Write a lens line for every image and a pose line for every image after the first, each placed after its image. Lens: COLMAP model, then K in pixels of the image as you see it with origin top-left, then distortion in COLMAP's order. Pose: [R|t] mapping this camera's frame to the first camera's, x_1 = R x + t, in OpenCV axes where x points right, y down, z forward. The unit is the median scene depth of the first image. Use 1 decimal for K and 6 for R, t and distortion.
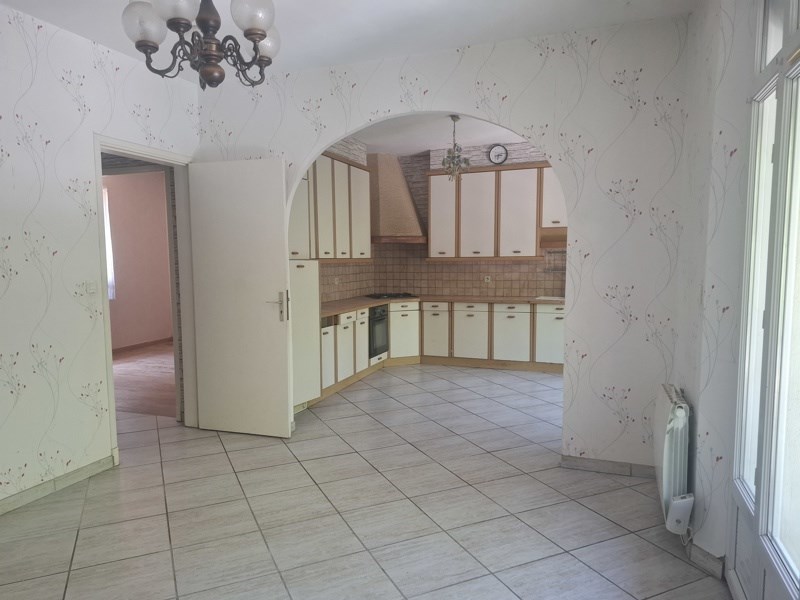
lens RADIAL K [[548.4, 0, 410.4], [0, 548.4, 298.9], [0, 0, 1]] dist [0.101999, -0.142137]
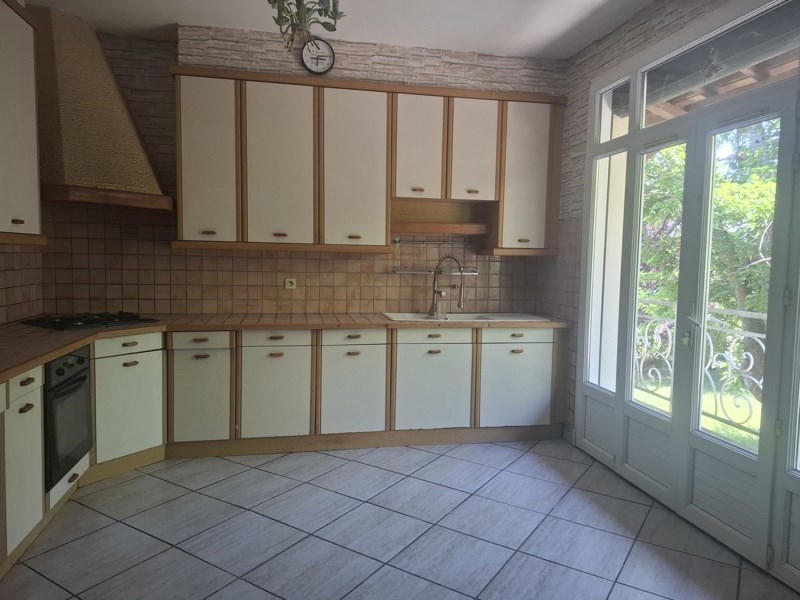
lens RADIAL K [[548.4, 0, 410.4], [0, 548.4, 298.9], [0, 0, 1]] dist [0.101999, -0.142137]
pose [[0.852547, -0.014573, 0.522447, -0.053525], [0.013501, 0.999892, 0.005859, -0.023696], [-0.522475, 0.002059, 0.852652, 0.482160]]
